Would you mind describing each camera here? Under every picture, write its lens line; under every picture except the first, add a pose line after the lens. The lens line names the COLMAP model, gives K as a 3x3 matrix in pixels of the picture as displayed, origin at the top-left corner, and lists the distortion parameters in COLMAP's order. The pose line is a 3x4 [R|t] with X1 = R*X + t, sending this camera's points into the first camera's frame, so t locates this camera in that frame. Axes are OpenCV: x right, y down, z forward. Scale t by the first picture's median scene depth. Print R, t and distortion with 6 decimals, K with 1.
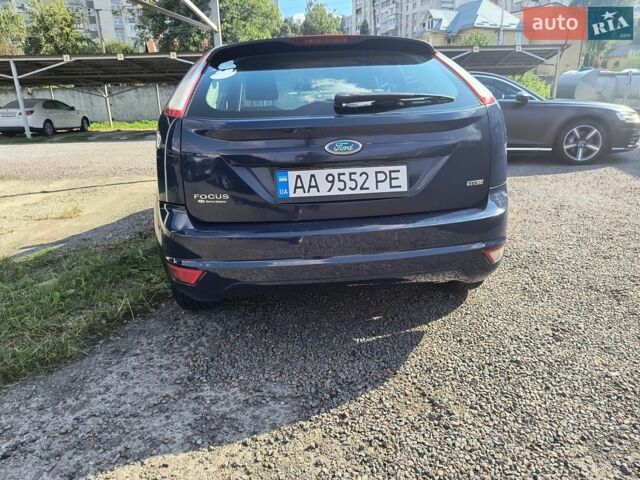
lens RADIAL K [[466.6, 0, 318.1], [0, 466.6, 246.1], [0, 0, 1]] dist [0.004642, -0.011906]
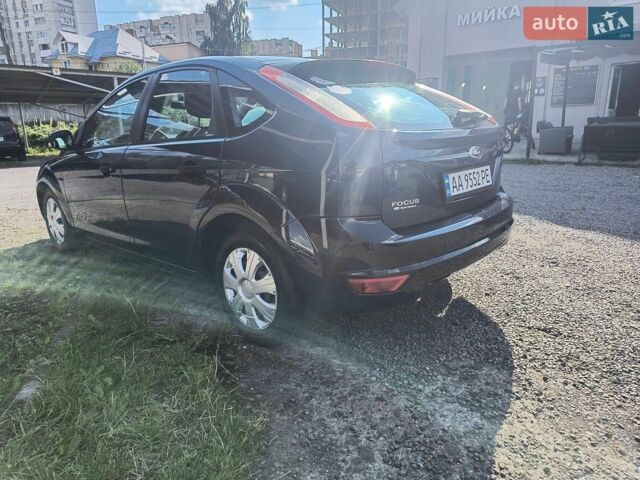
lens RADIAL K [[475.1, 0, 320.0], [0, 475.1, 240.0], [0, 0, 1]] dist [0.005935, 0.002999]
pose [[0.714147, -0.153229, 0.683019, -1.139133], [0.205178, 0.978712, 0.005036, -0.069477], [-0.669251, 0.136544, 0.730383, 0.356759]]
